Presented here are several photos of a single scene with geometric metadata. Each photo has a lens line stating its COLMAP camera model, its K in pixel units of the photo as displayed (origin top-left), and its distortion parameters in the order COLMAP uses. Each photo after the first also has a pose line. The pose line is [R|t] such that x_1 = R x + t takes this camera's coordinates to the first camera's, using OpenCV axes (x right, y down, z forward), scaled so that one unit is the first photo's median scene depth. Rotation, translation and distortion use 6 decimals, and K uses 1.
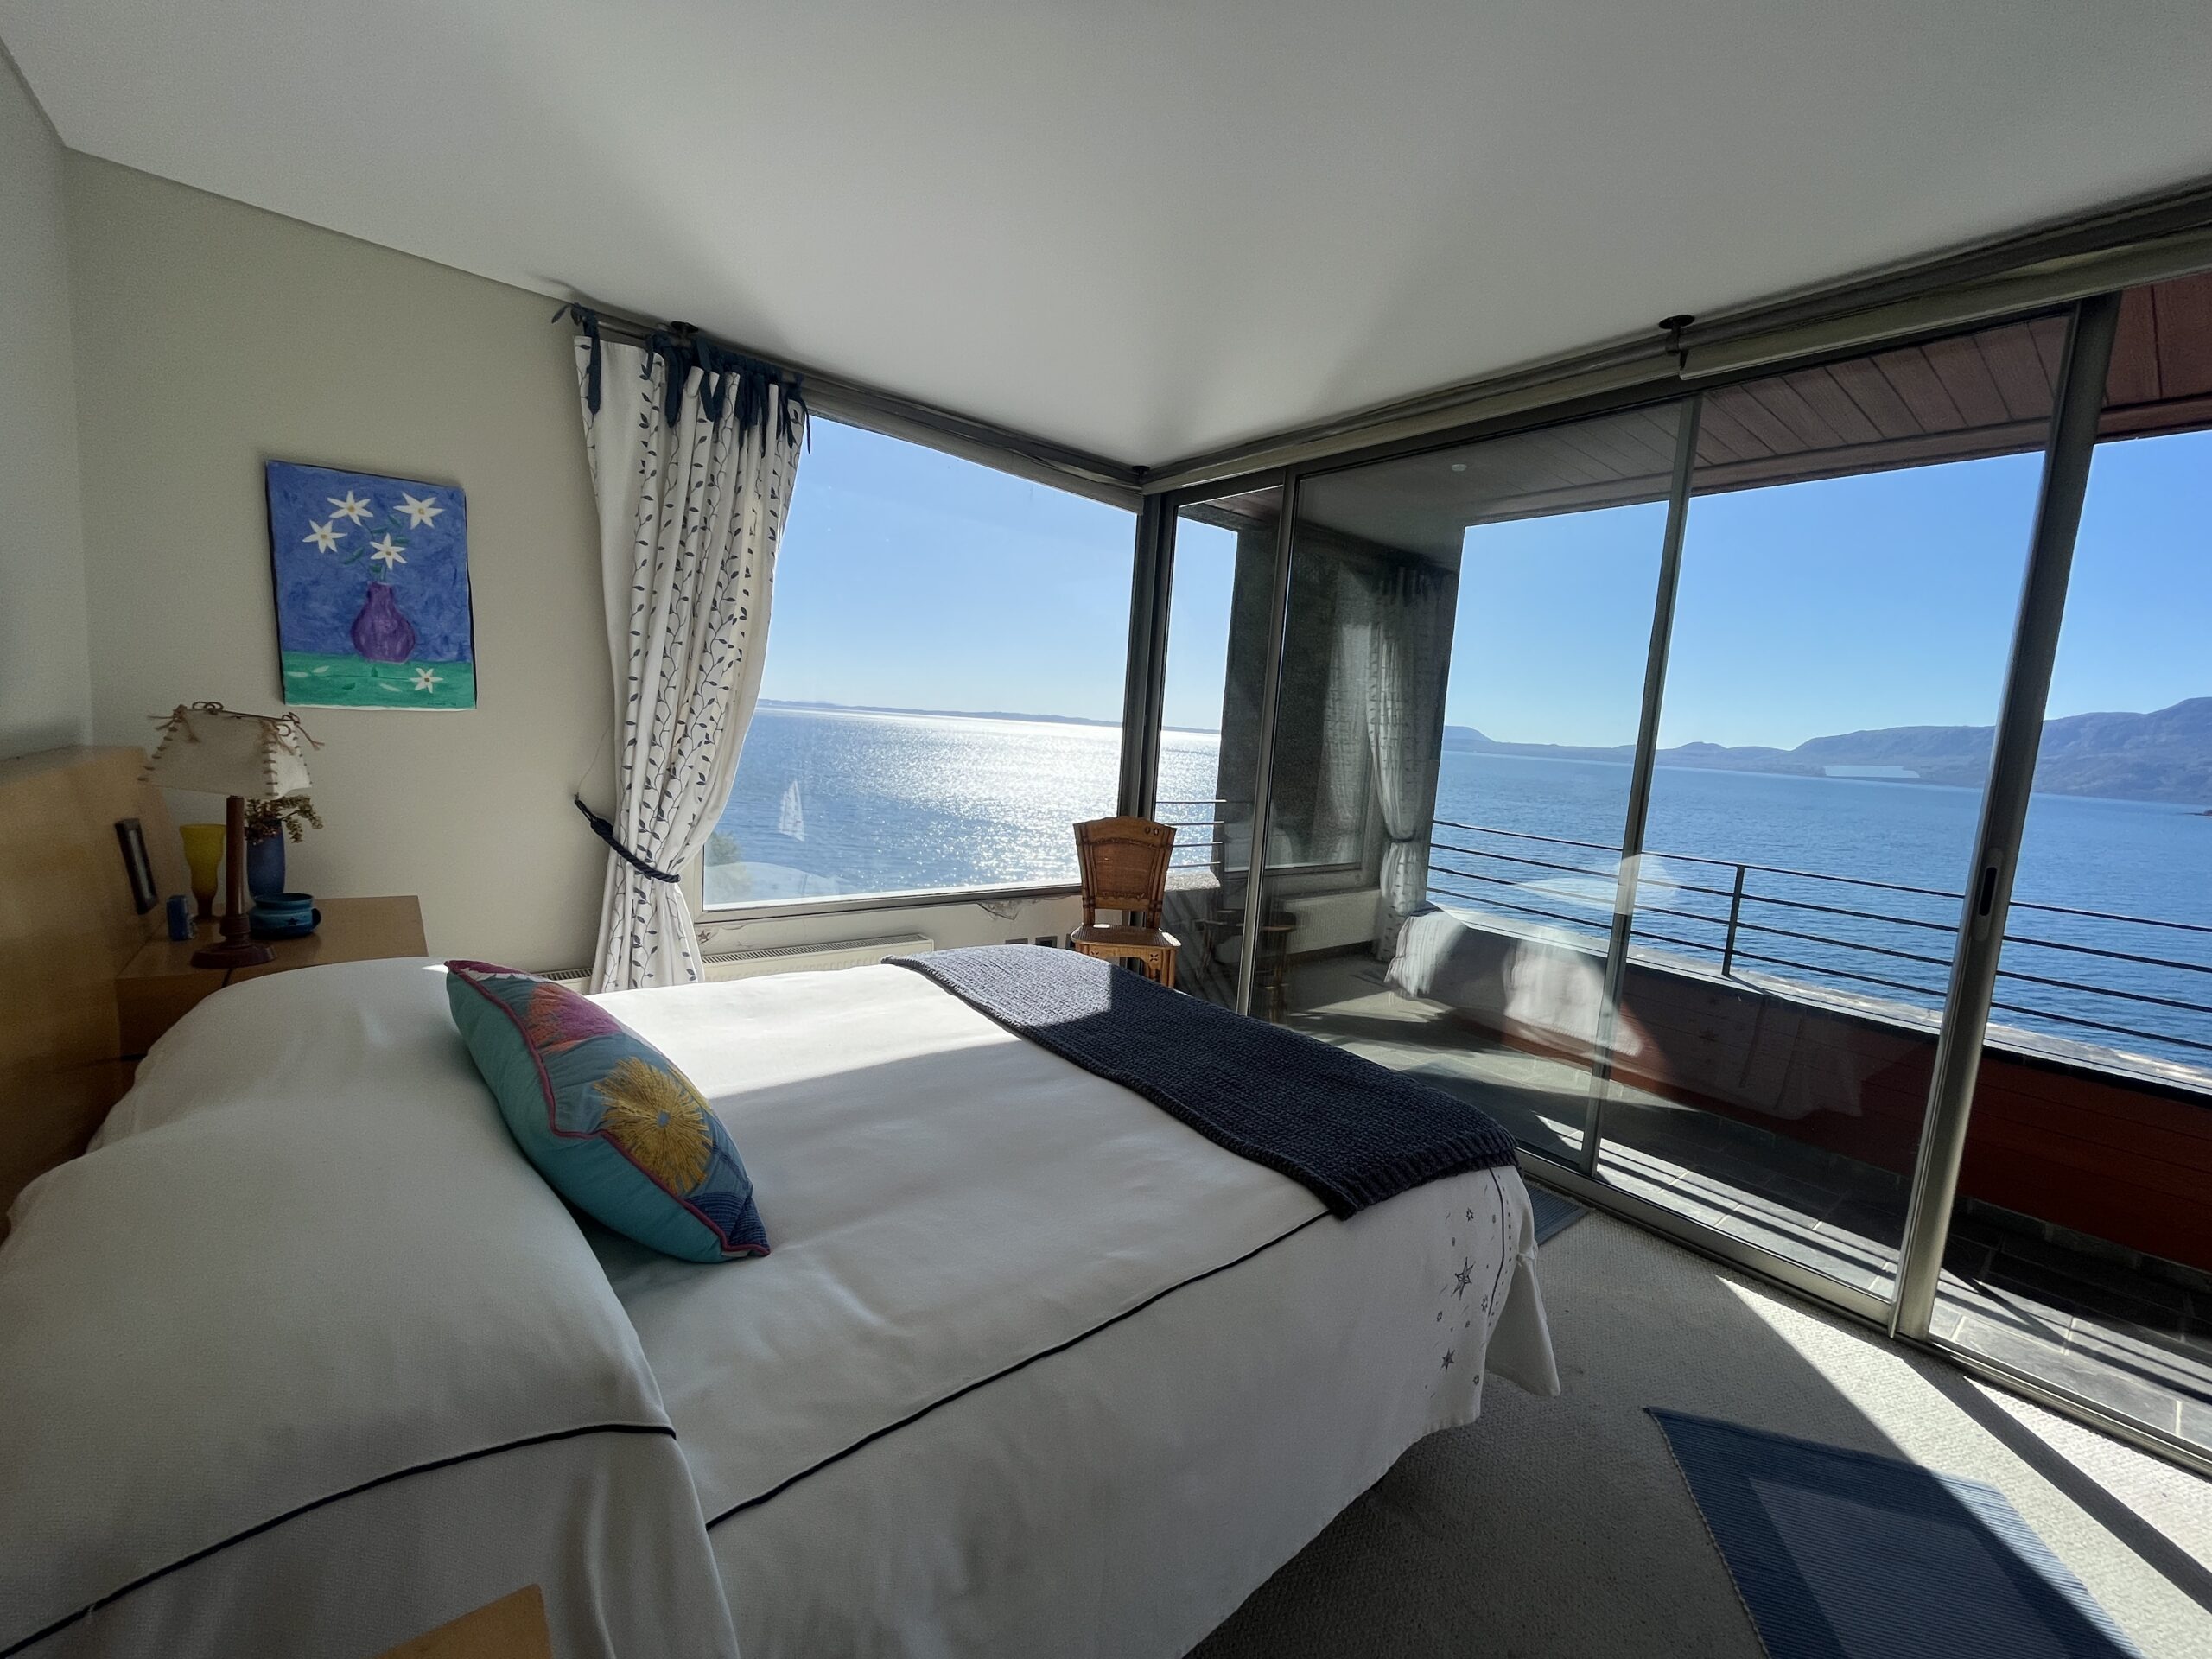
lens RADIAL K [[894.2, 0, 1100.2], [0, 894.2, 826.5], [0, 0, 1]] dist [-0.001486, -0.000082]
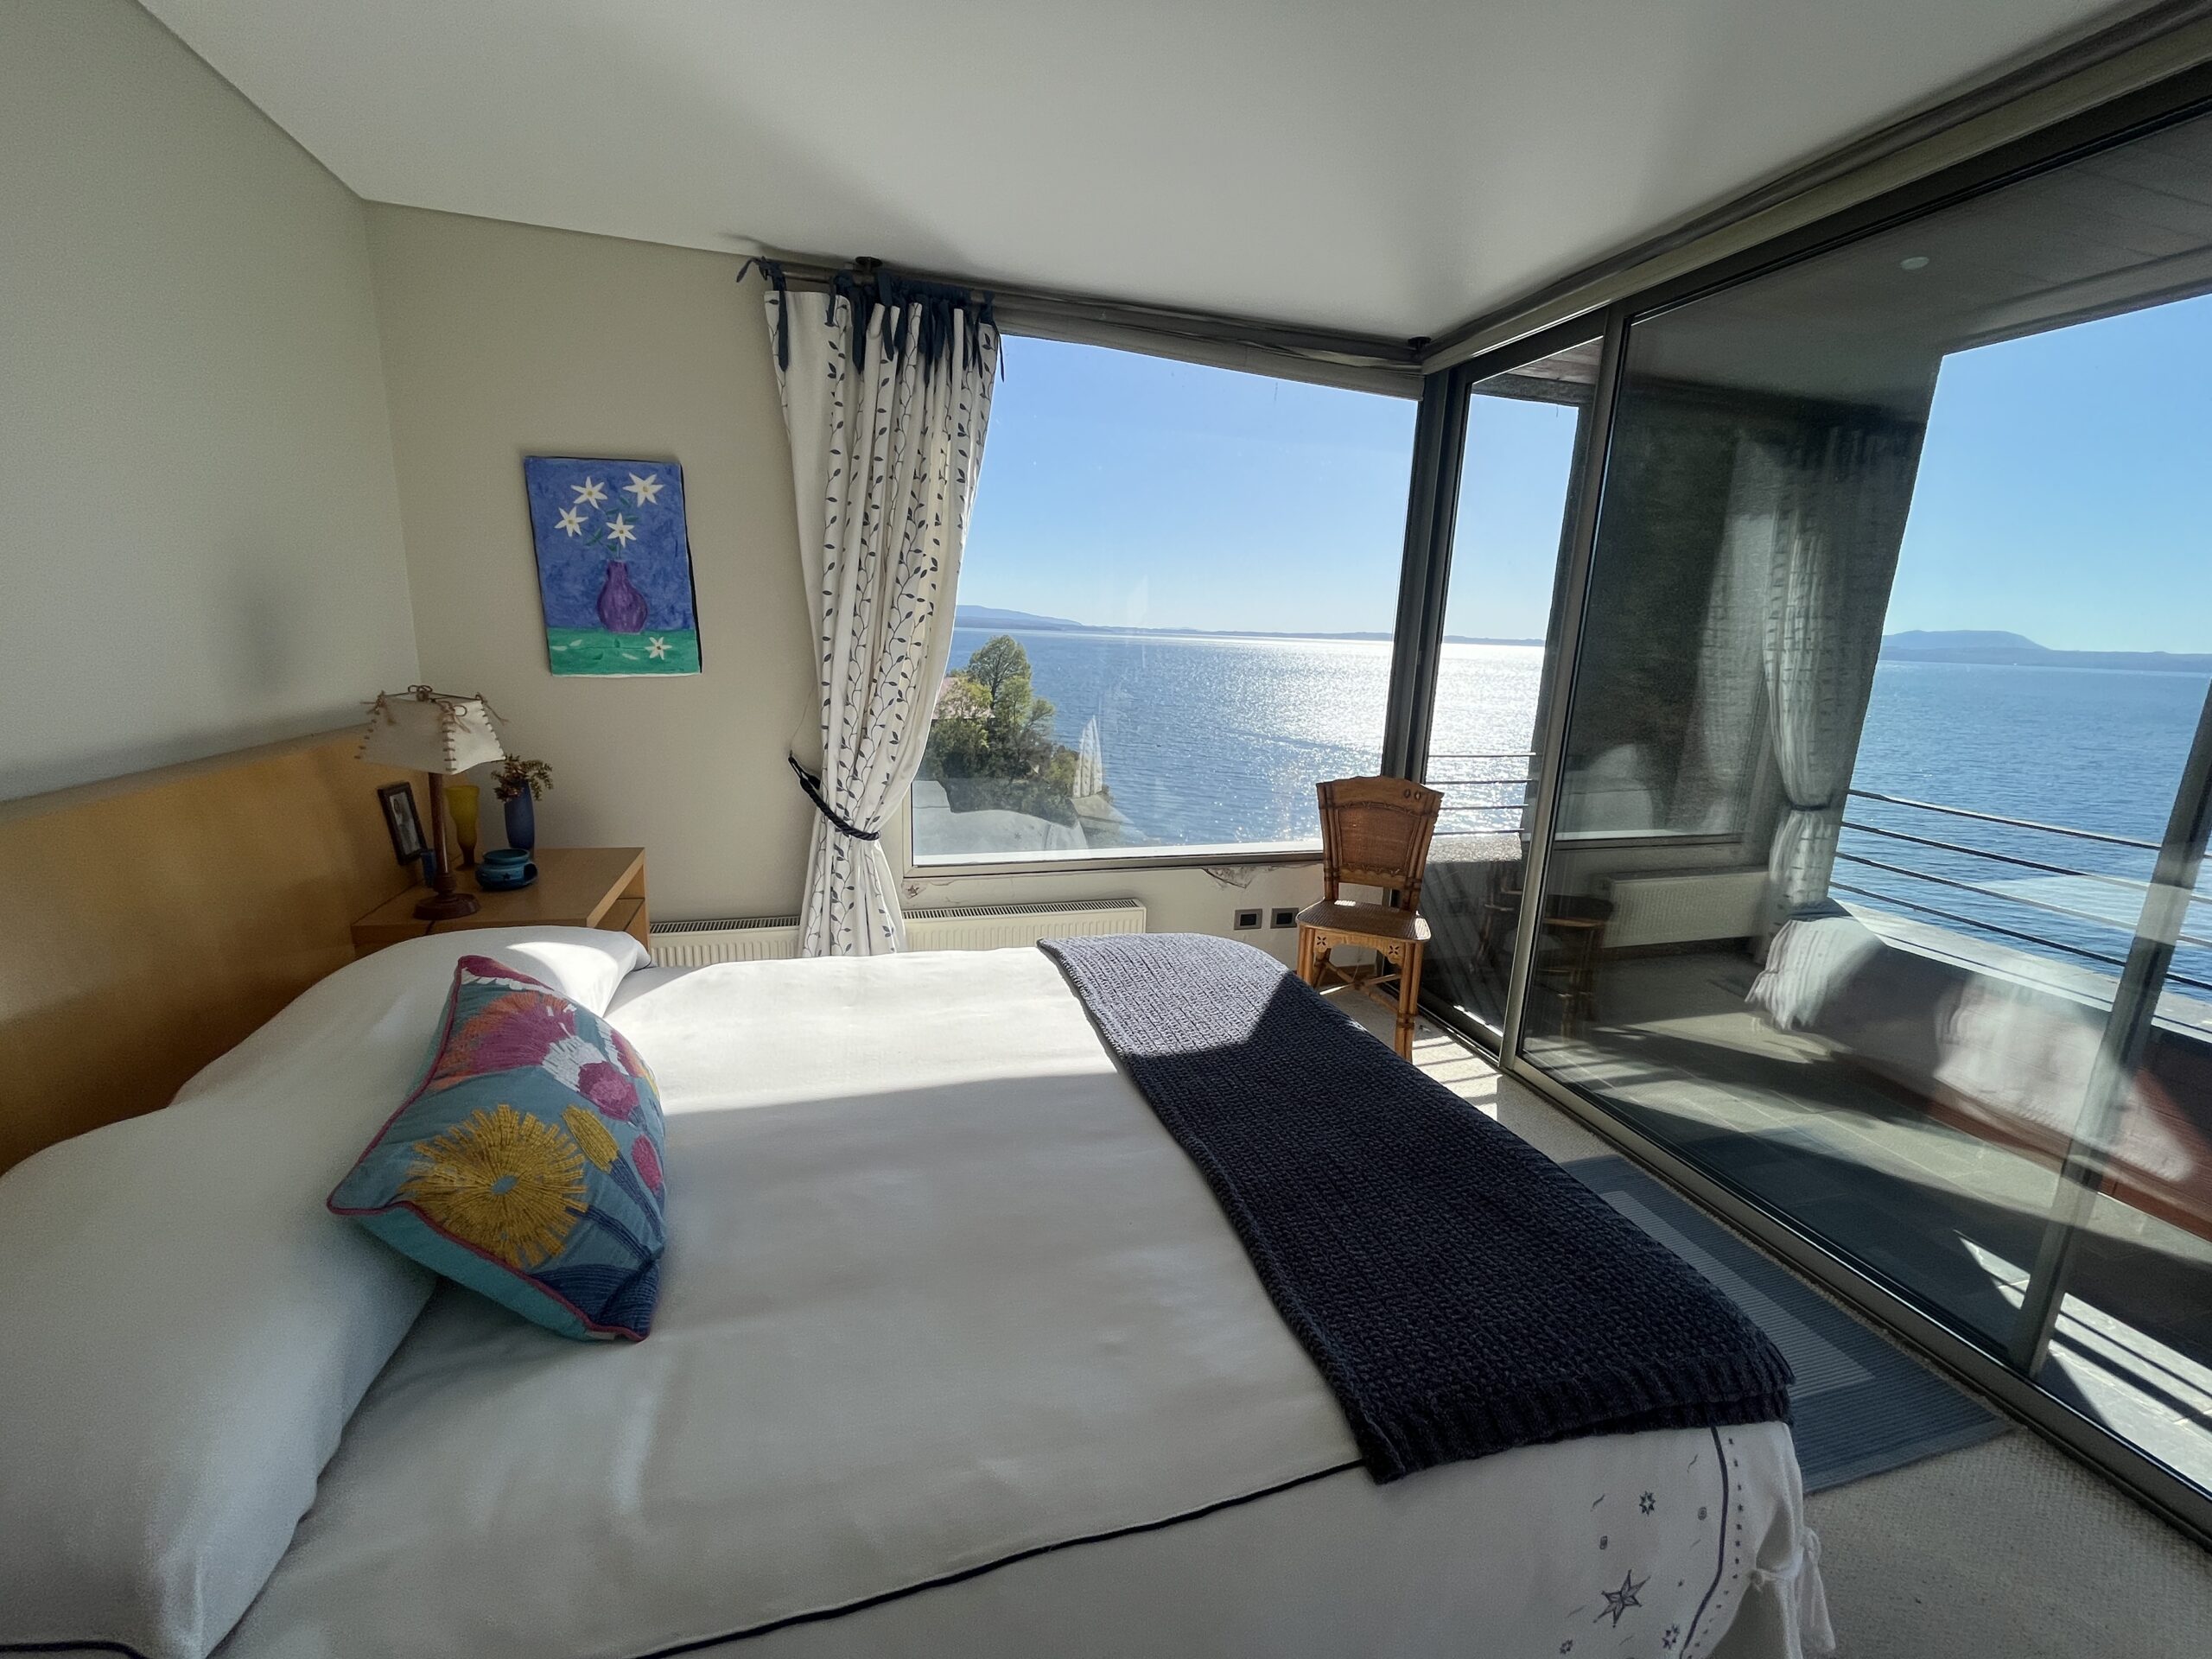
lens RADIAL K [[893.9, 0, 1098.1], [0, 893.9, 827.0], [0, 0, 1]] dist [-0.002114, -0.000005]
pose [[0.922588, 0.048719, -0.382699, 0.150609], [-0.016374, 0.996045, 0.087327, -0.045998], [0.385440, -0.074300, 0.919737, 0.172171]]
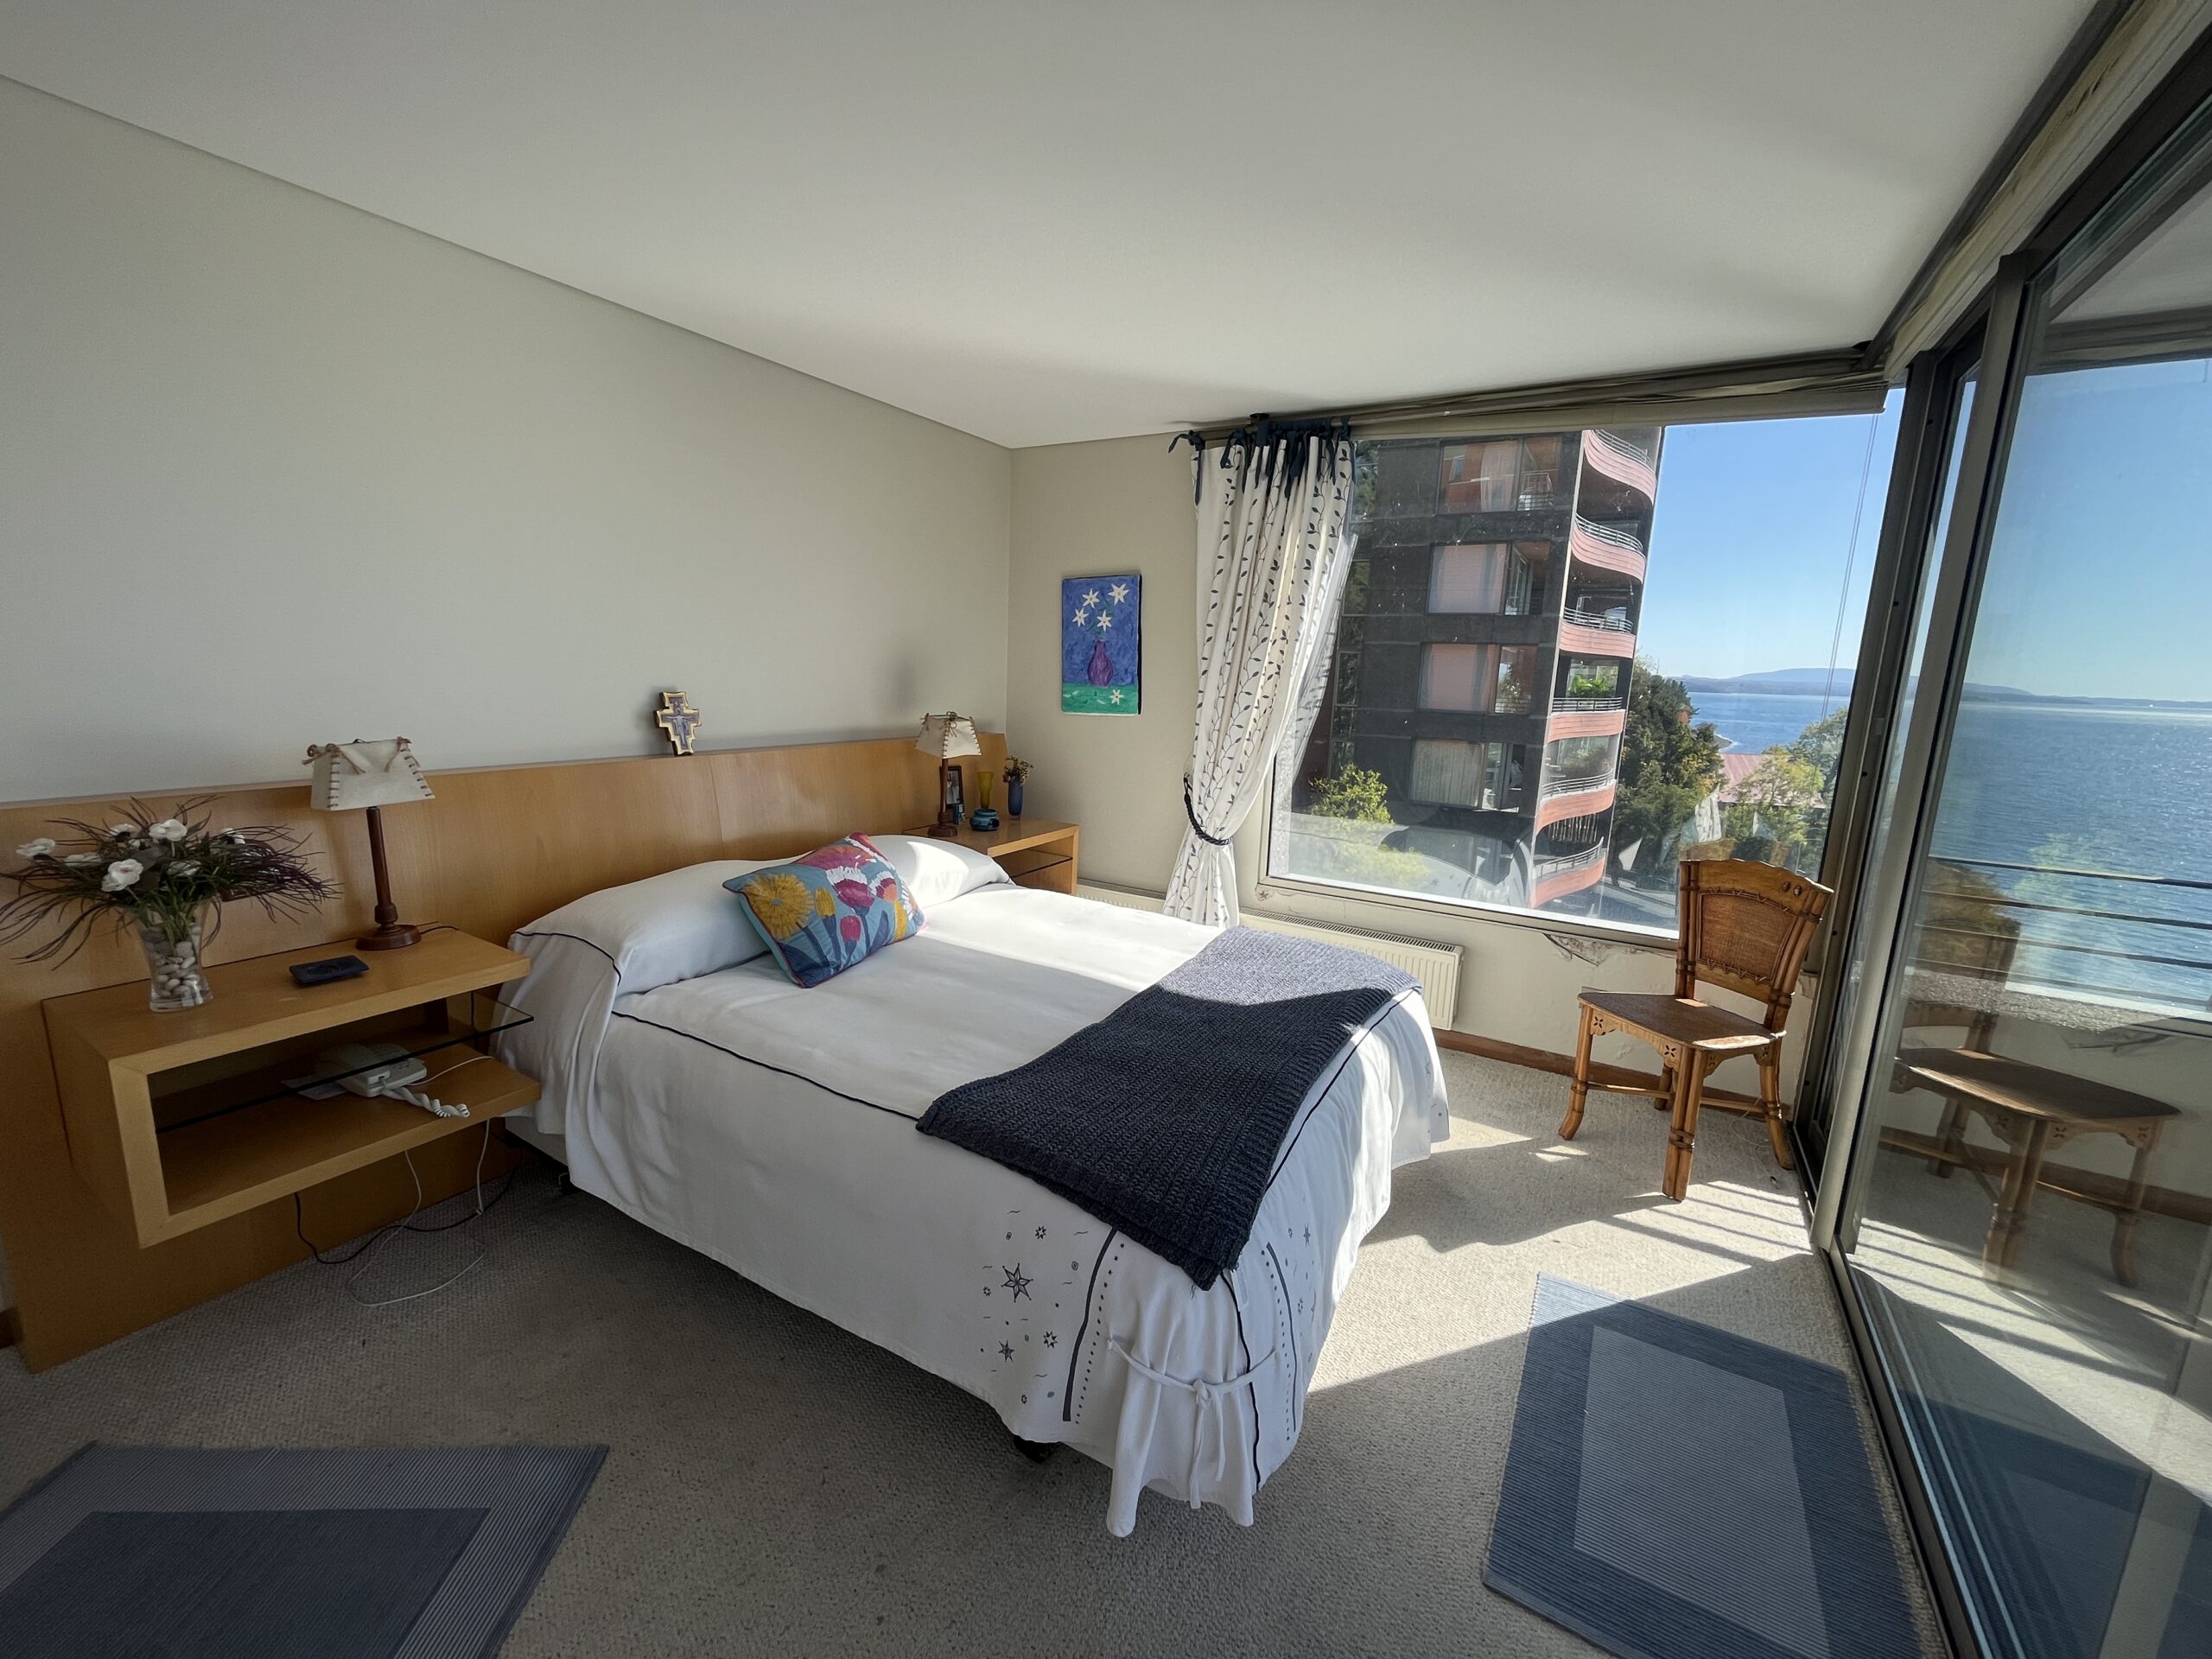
lens RADIAL K [[893.9, 0, 1098.1], [0, 893.9, 827.0], [0, 0, 1]] dist [-0.002114, -0.000005]
pose [[0.345668, 0.111774, -0.931676, 0.705043], [-0.117814, 0.990193, 0.075084, -0.042945], [0.930931, 0.083810, 0.355447, 0.371527]]
